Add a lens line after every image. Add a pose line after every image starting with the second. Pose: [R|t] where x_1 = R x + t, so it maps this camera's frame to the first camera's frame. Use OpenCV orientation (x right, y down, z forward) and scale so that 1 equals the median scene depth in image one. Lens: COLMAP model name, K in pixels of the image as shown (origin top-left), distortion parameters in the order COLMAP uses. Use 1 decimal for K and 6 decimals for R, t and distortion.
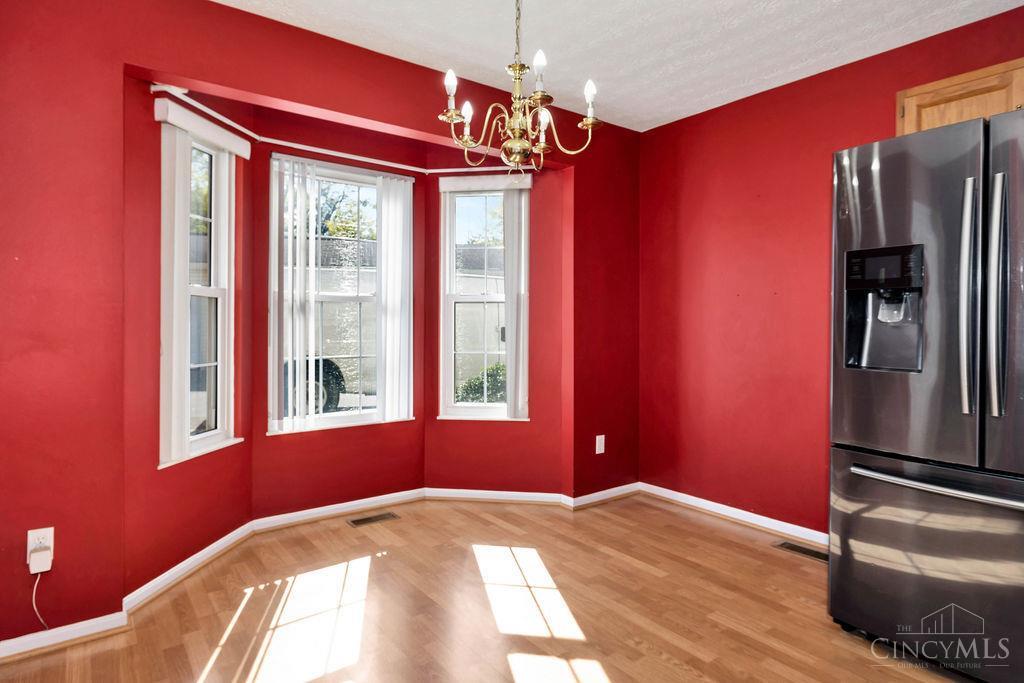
lens RADIAL K [[576.3, 0, 513.3], [0, 576.3, 326.4], [0, 0, 1]] dist [-0.000989, 0.000297]
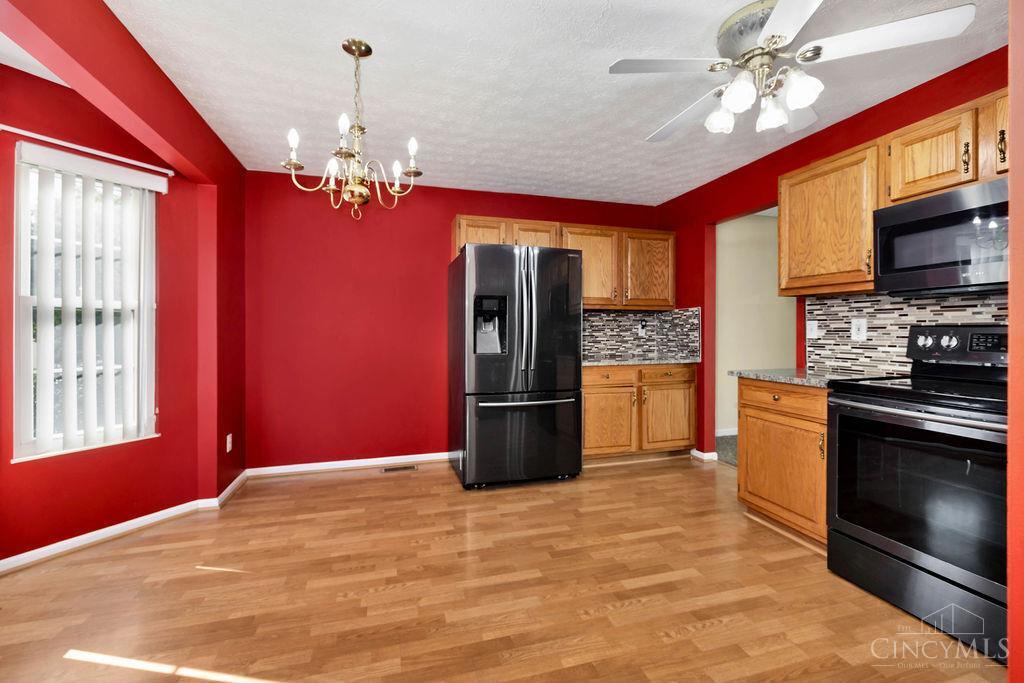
lens RADIAL K [[428.4, 0, 510.3], [0, 428.4, 331.7], [0, 0, 1]] dist [0.000018, 0.000061]
pose [[0.355499, -0.003997, 0.934668, -0.496278], [0.010991, 0.999940, 0.000096, -0.002060], [-0.934612, 0.010239, 0.355521, 0.239855]]
